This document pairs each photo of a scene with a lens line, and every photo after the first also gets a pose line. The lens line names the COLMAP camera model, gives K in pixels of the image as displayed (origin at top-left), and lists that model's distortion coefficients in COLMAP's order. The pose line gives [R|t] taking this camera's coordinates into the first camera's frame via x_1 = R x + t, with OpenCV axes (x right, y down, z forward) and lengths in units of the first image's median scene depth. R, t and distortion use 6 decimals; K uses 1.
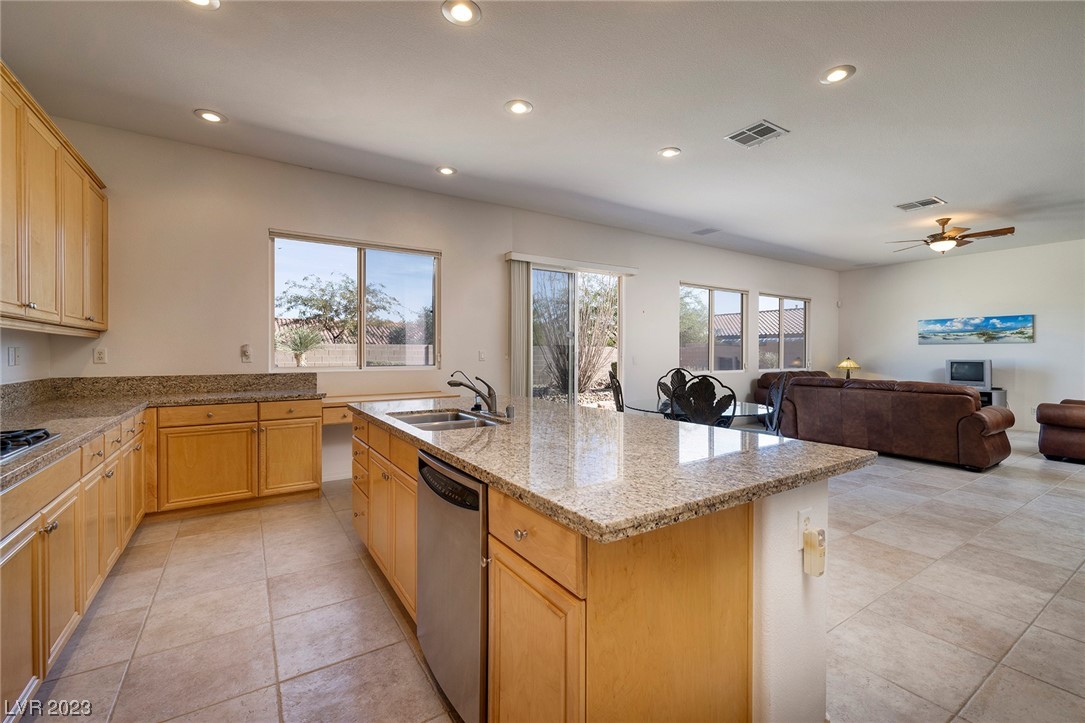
lens RADIAL K [[472.3, 0, 532.1], [0, 472.3, 357.9], [0, 0, 1]] dist [0.000737, 0.000070]
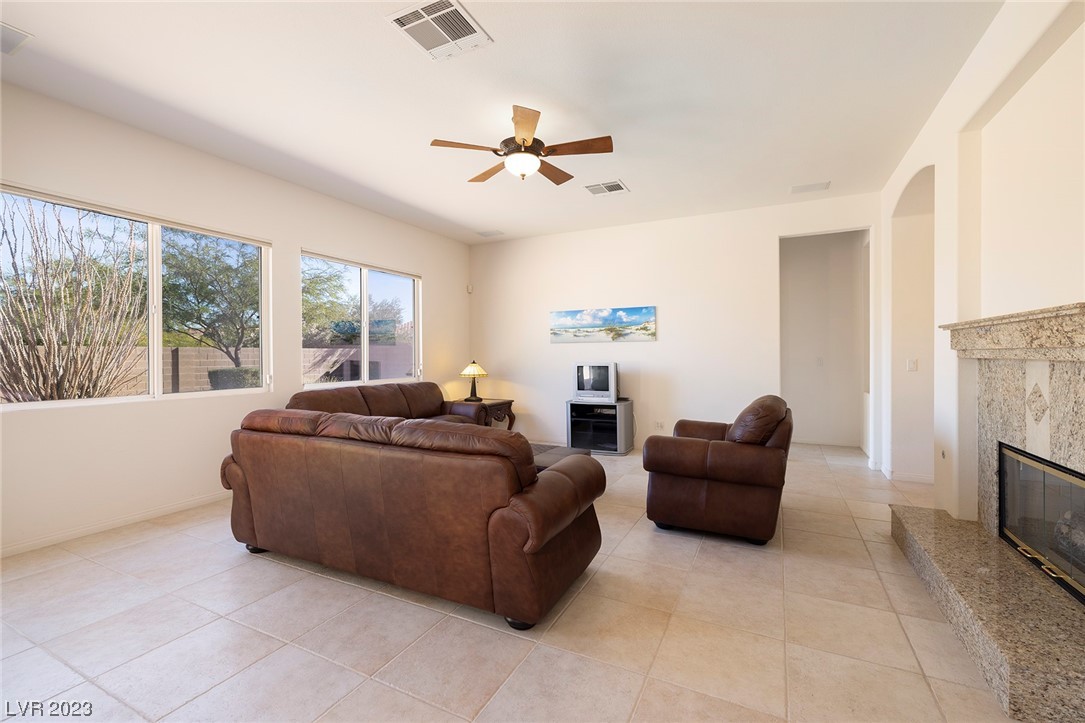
lens RADIAL K [[472.3, 0, 531.8], [0, 472.3, 359.4], [0, 0, 1]] dist [0.000737, 0.000070]
pose [[0.869708, -0.010922, 0.493446, 0.457096], [0.012017, 0.999927, 0.000953, -0.003622], [-0.493421, 0.005101, 0.869776, 0.385963]]
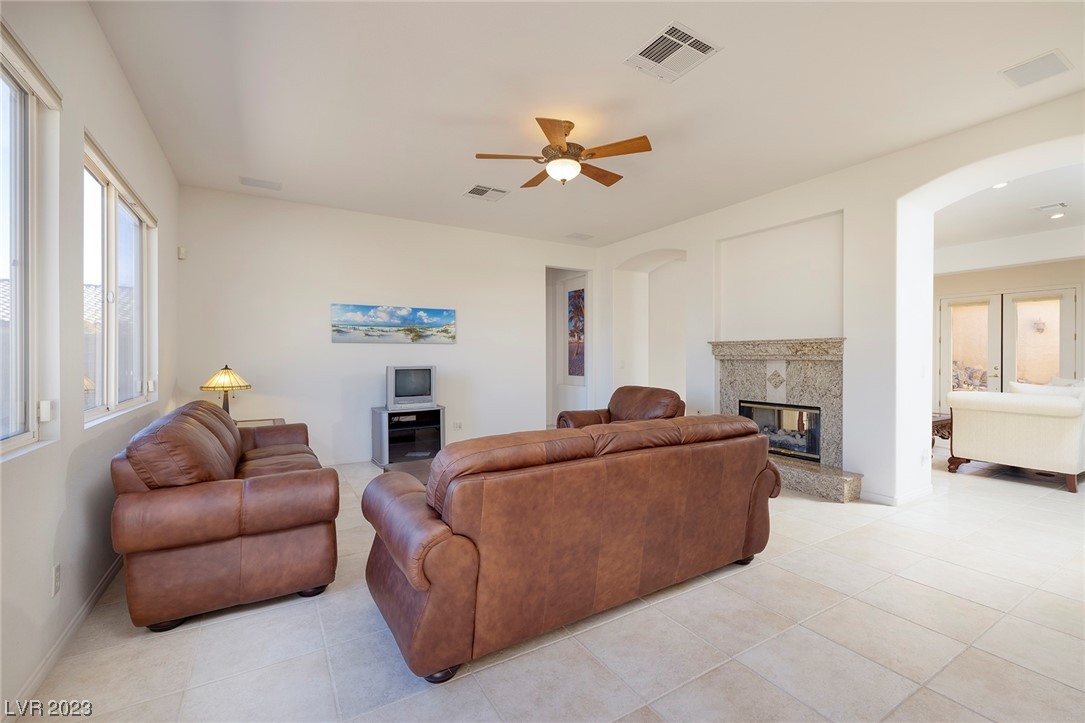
lens RADIAL K [[472.3, 0, 575.9], [0, 472.3, 355.5], [0, 0, 1]] dist [0.000737, 0.000070]
pose [[0.005128, 0.000123, 0.999987, 0.223948], [0.011640, 0.999932, -0.000183, -0.008608], [-0.999919, 0.011641, 0.005126, 0.750465]]
